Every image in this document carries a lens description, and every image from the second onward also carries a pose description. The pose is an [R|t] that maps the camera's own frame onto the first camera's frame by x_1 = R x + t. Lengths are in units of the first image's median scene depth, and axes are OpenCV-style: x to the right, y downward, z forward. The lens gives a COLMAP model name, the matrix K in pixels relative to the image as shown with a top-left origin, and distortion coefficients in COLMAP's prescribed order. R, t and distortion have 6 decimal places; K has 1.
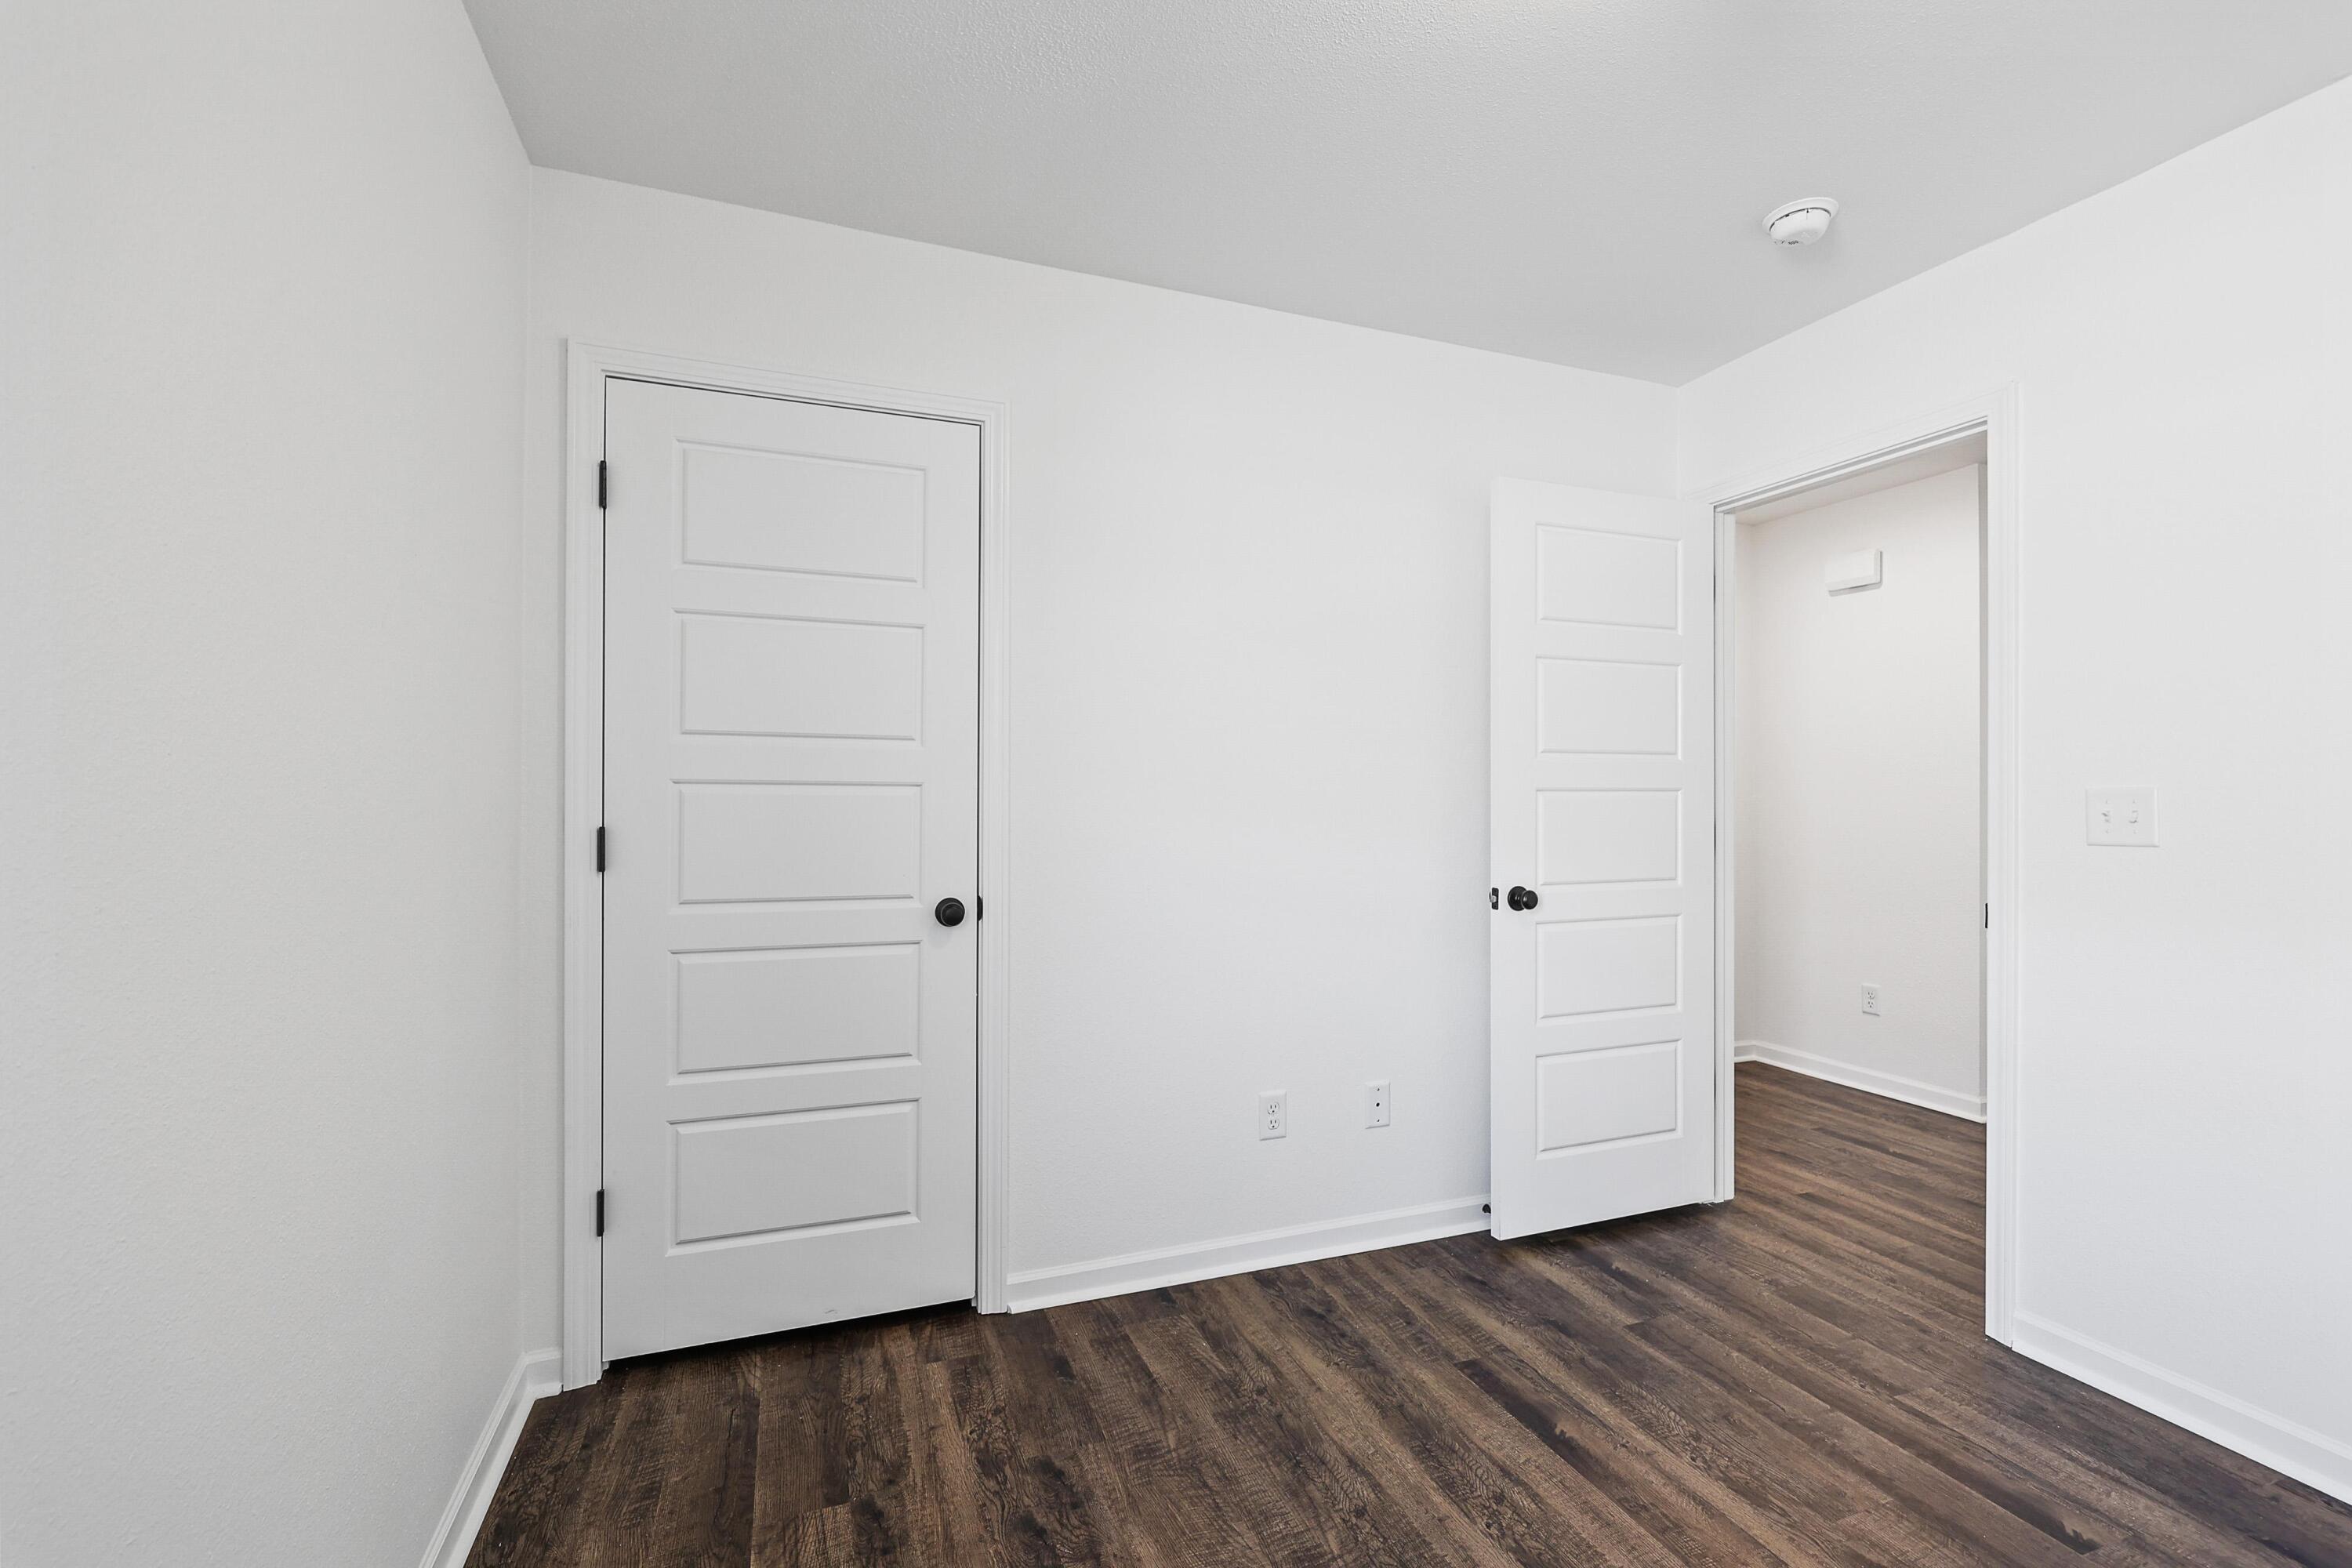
lens RADIAL K [[1035.1, 0, 1183.2], [0, 1035.1, 791.2], [0, 0, 1]] dist [-0.003501, 0.000754]
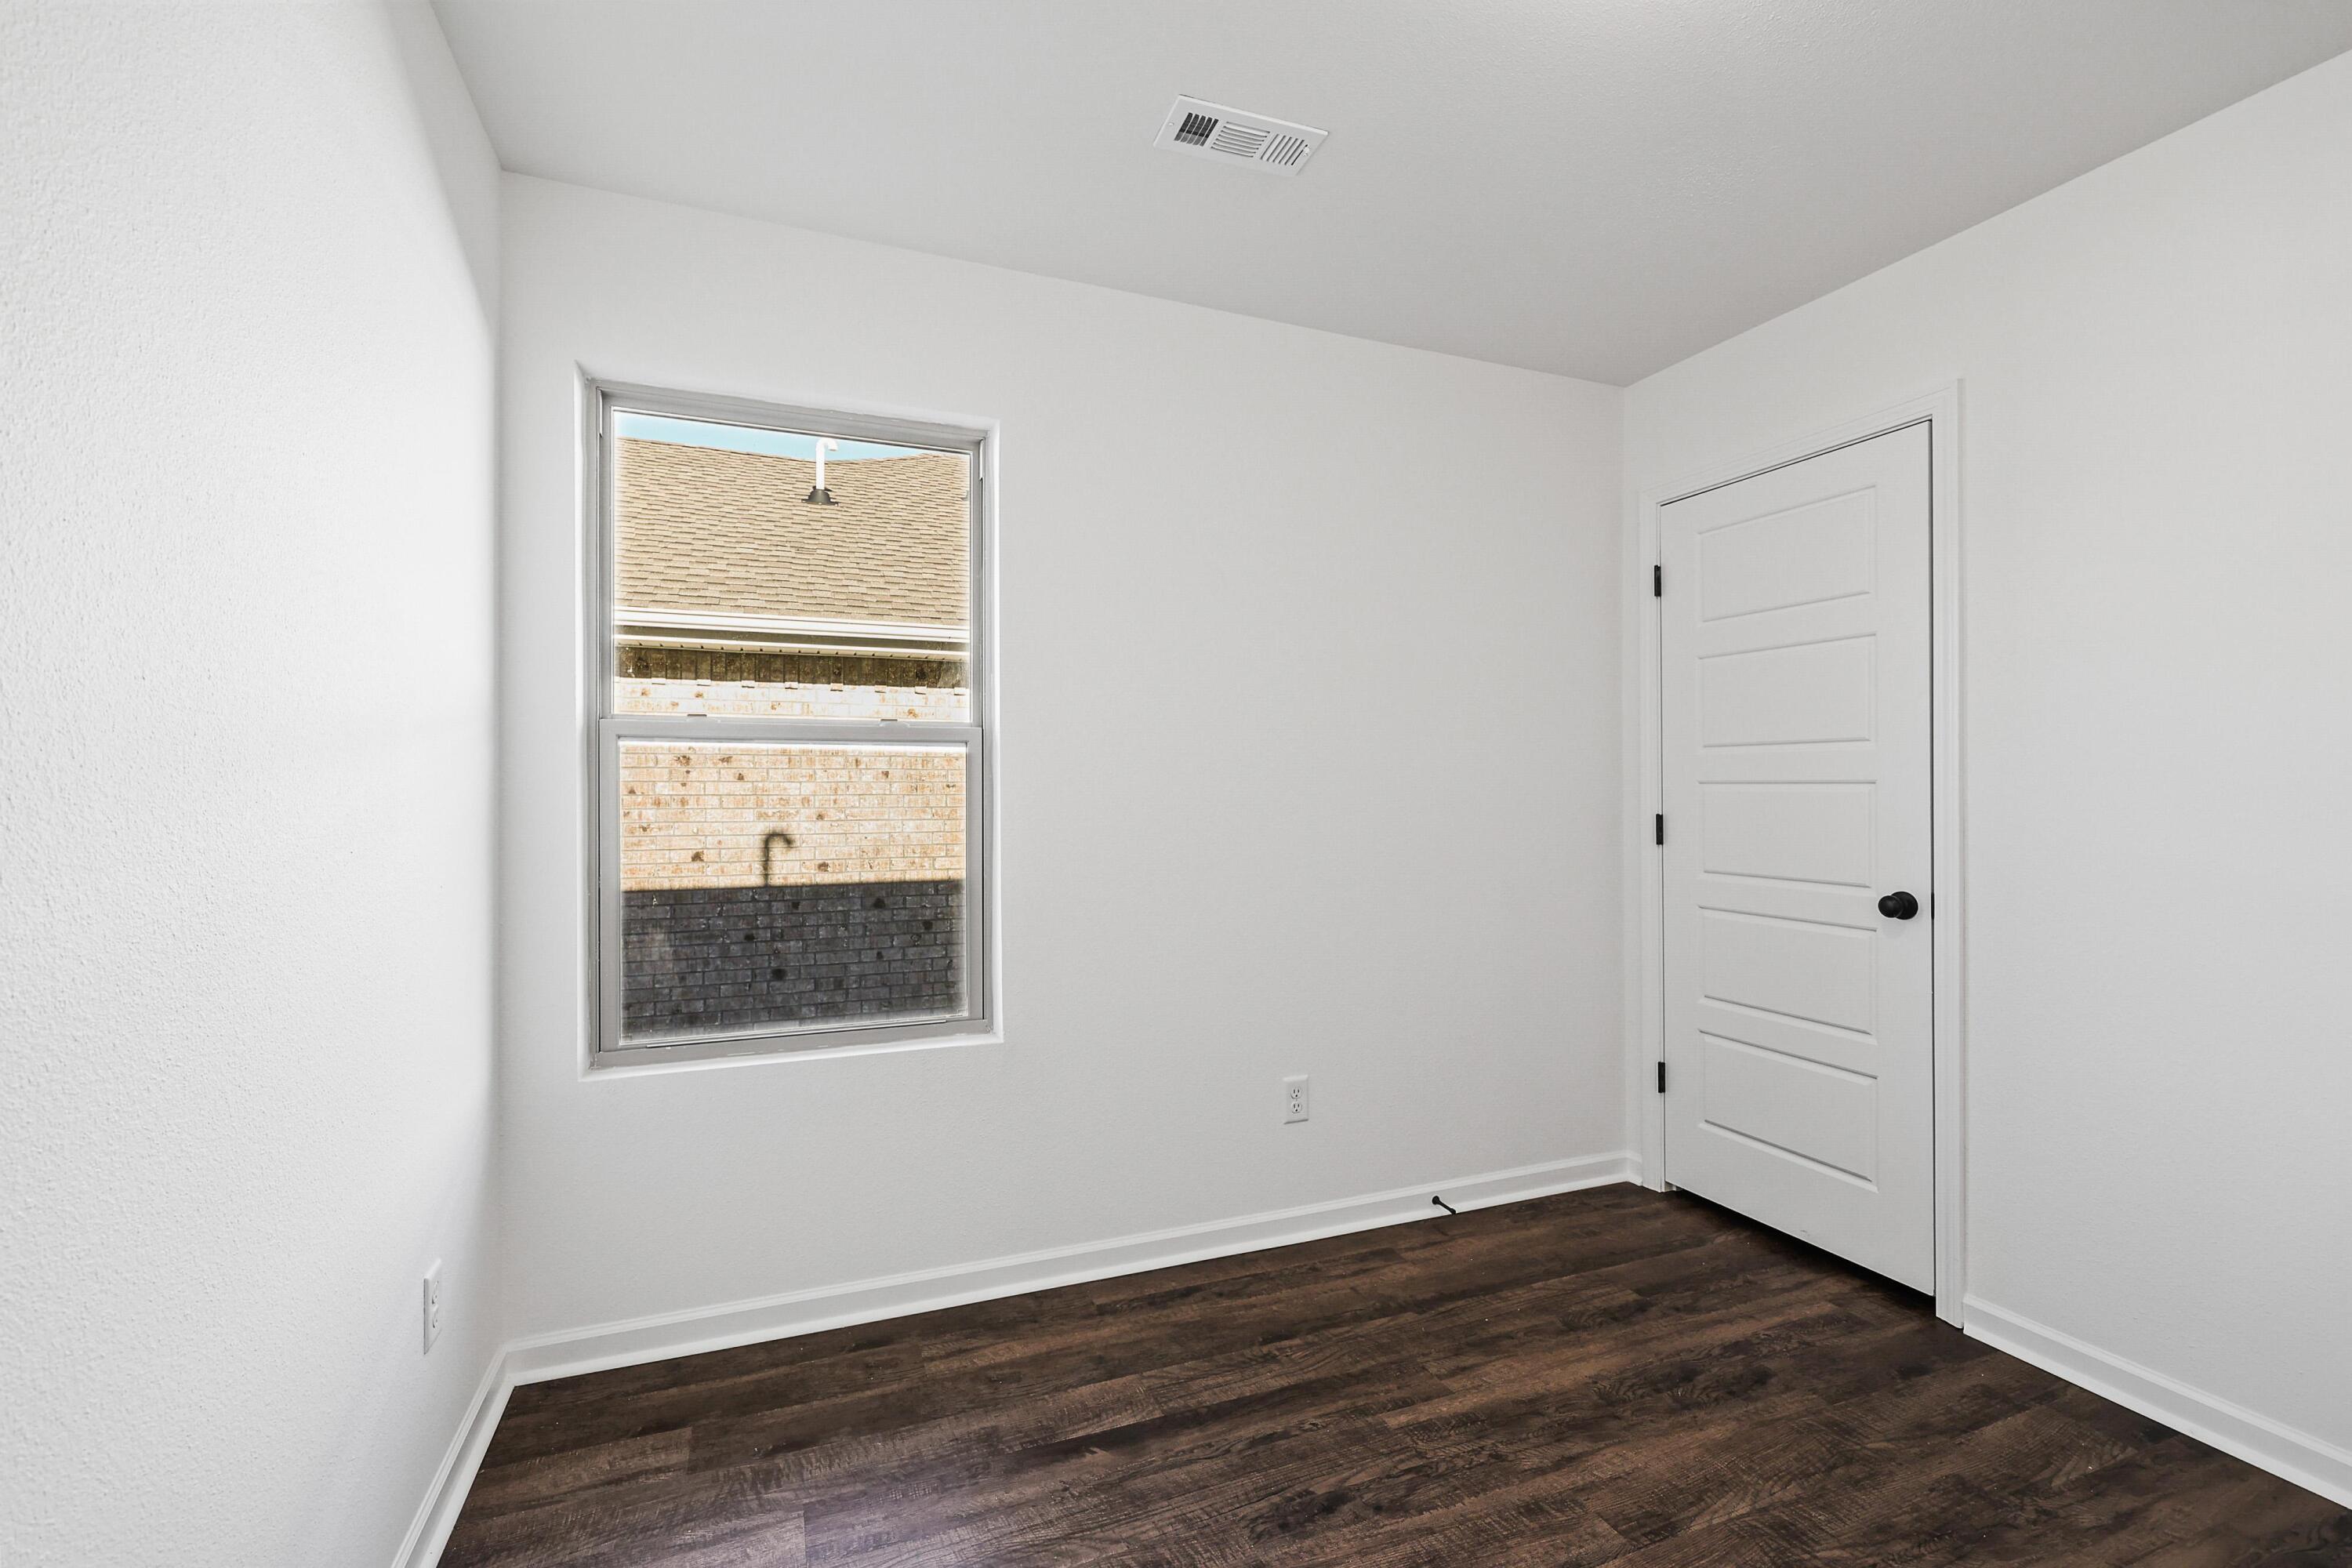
lens RADIAL K [[1035.1, 0, 1182.9], [0, 1035.1, 785.1], [0, 0, 1]] dist [-0.003501, 0.000754]
pose [[0.018933, -0.007286, -0.999794, 0.895663], [-0.004669, 0.999962, -0.007375, 0.009137], [0.999810, 0.004807, 0.018898, 0.294852]]
